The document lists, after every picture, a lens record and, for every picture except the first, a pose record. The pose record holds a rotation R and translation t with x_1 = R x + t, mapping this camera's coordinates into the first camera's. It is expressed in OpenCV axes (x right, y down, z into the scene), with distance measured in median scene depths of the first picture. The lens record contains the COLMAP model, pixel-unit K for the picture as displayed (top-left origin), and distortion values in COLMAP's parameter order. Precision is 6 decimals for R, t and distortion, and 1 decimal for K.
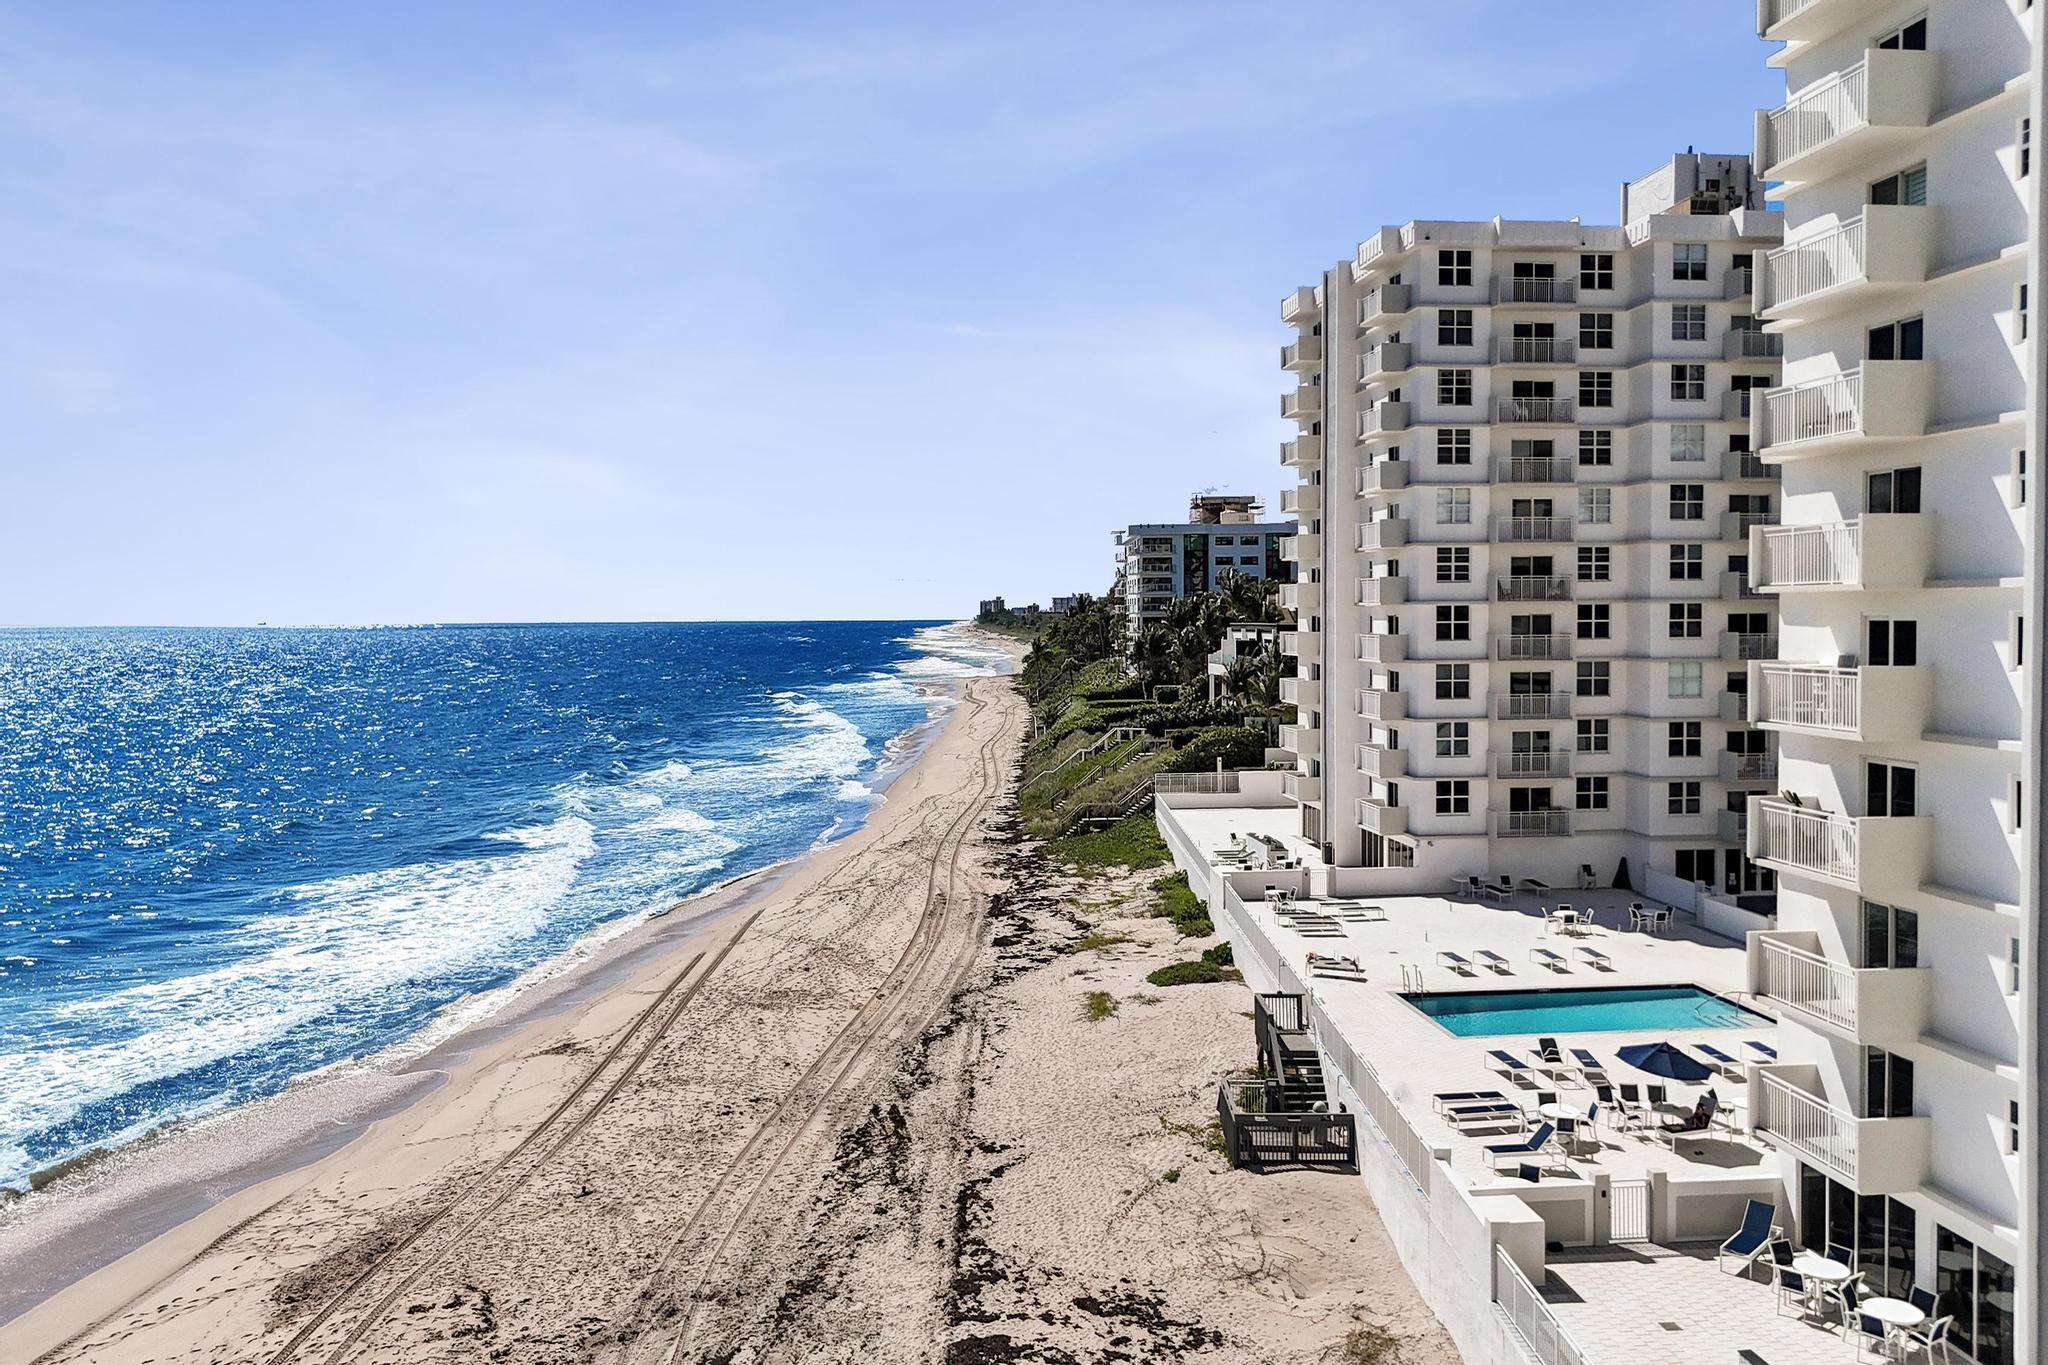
lens RADIAL K [[1569.4, 0, 1058.9], [0, 1569.4, 685.6], [0, 0, 1]] dist [0.125571, -0.191020]
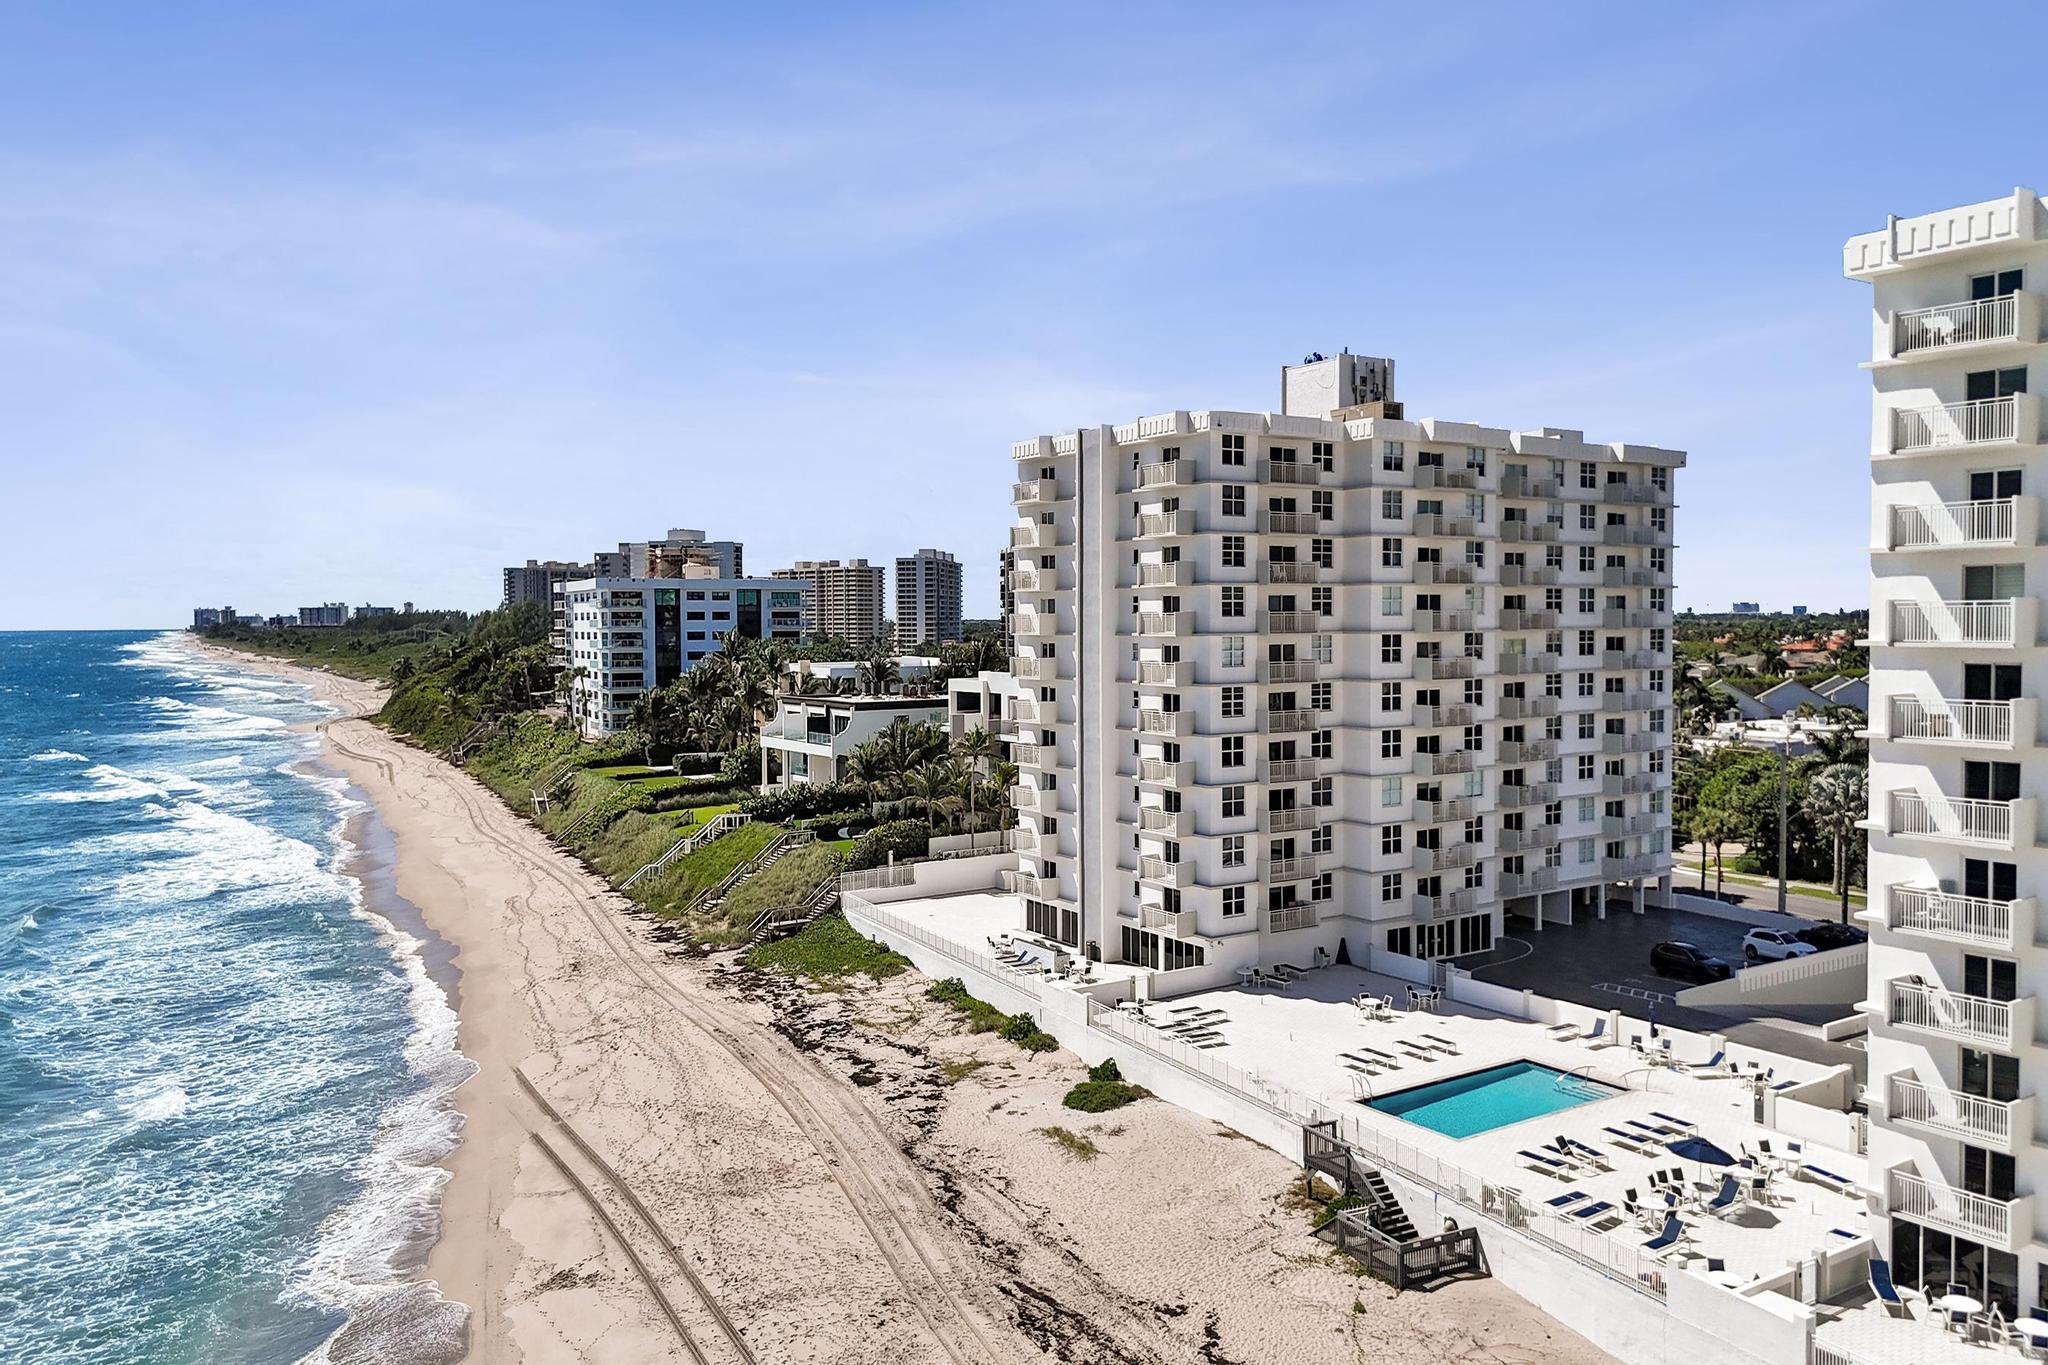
lens RADIAL K [[1569.4, 0, 1058.9], [0, 1569.4, 685.6], [0, 0, 1]] dist [0.125571, -0.191020]
pose [[0.884270, -0.020025, 0.466546, -0.405770], [0.018438, 0.999798, 0.007966, -0.100502], [-0.466612, 0.001558, 0.884461, 0.035022]]
